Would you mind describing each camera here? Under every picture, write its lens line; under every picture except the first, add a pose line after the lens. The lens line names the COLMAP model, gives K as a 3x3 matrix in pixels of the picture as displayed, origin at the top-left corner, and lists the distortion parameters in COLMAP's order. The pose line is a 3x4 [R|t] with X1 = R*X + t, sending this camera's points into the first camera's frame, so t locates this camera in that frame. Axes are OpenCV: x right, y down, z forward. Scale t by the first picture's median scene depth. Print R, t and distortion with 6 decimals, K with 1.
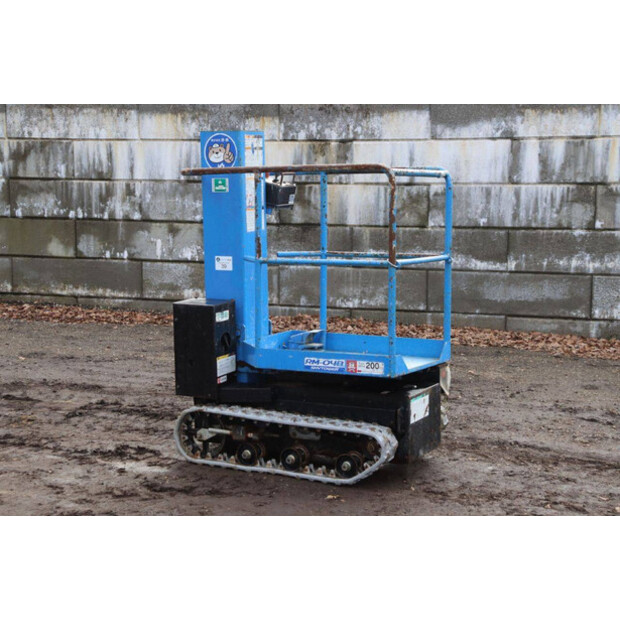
lens RADIAL K [[1204.2, 0, 308.4], [0, 1204.2, 310.5], [0, 0, 1]] dist [0.292636, 0.000000]
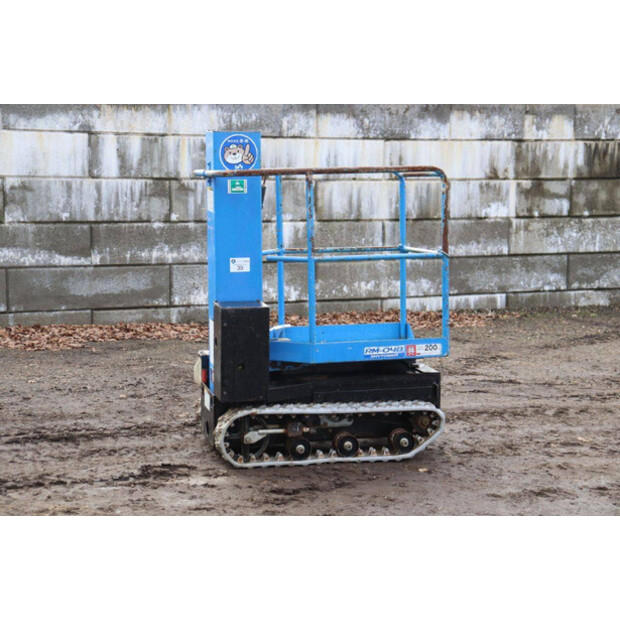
lens RADIAL K [[1249.7, 0, 309.5], [0, 1249.7, 310.1], [0, 0, 1]] dist [0.322908, 0.000000]
pose [[0.729249, -0.080064, 0.679548, -0.410584], [0.075431, 0.996484, 0.036457, -0.019809], [-0.680078, 0.024673, 0.732724, 0.116073]]
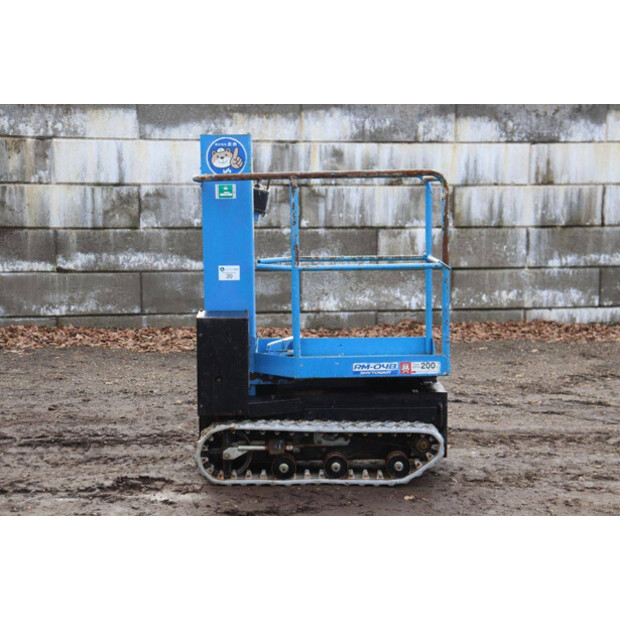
lens RADIAL K [[1204.2, 0, 309.6], [0, 1204.2, 309.8], [0, 0, 1]] dist [0.292636, 0.000000]
pose [[0.867594, -0.059758, 0.493670, -0.274045], [0.058056, 0.998136, 0.018793, -0.013618], [-0.493873, 0.012356, 0.869446, 0.077368]]
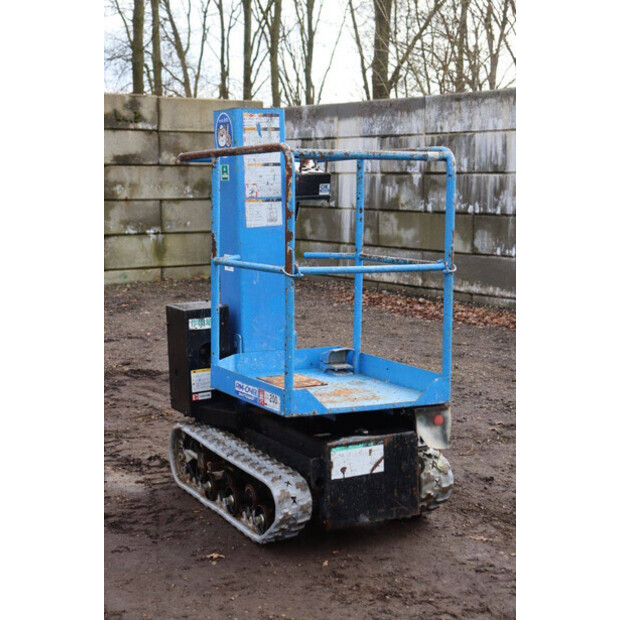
lens RADIAL K [[1131.6, 0, 310.5], [0, 1131.6, 311.1], [0, 0, 1]] dist [0.212393, 0.000000]
pose [[0.820279, 0.064471, -0.568319, 0.249019], [-0.059248, 0.997859, 0.027683, -0.017140], [0.568887, 0.010964, 0.822343, 0.203698]]
